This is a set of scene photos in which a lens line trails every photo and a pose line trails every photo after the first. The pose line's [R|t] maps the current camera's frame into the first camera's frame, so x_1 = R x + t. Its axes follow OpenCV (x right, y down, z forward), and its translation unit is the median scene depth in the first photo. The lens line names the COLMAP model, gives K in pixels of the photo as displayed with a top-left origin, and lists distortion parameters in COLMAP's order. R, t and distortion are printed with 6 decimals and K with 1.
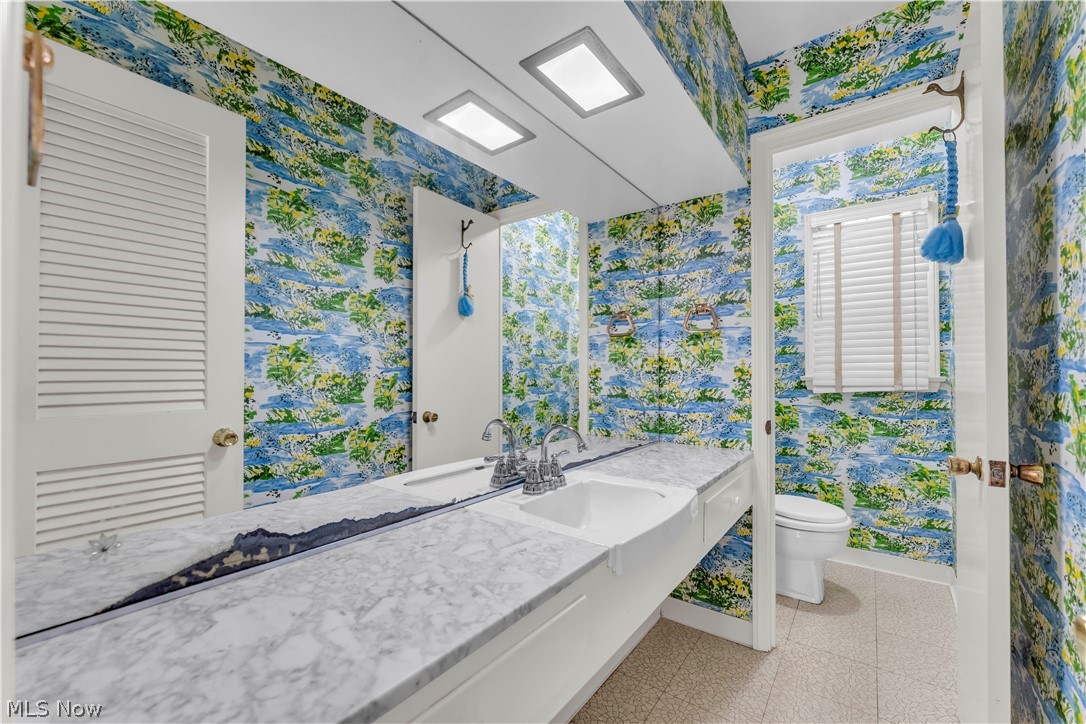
lens RADIAL K [[445.5, 0, 543.0], [0, 445.5, 362.0], [0, 0, 1]] dist [0.000011, -0.000424]
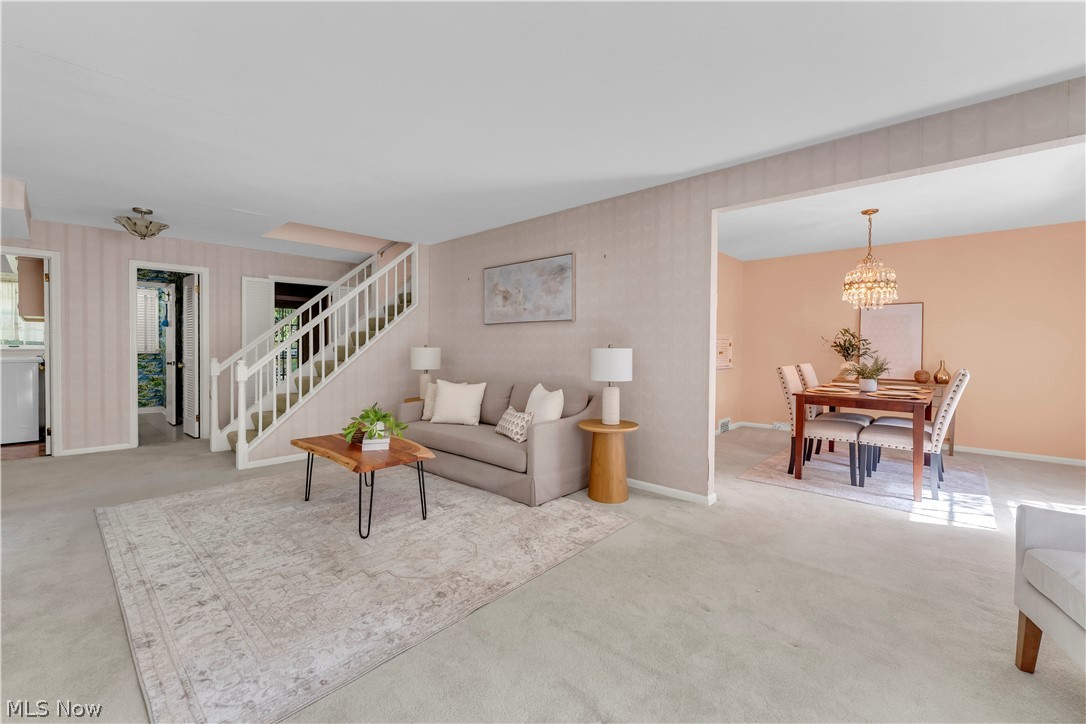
lens RADIAL K [[449.2, 0, 543.2], [0, 449.2, 350.6], [0, 0, 1]] dist [-0.003457, -0.000579]
pose [[0.097680, -0.009696, 0.995171, -2.086155], [-0.021501, 0.999699, 0.011851, -0.050595], [-0.994986, -0.022555, 0.097442, -2.105616]]
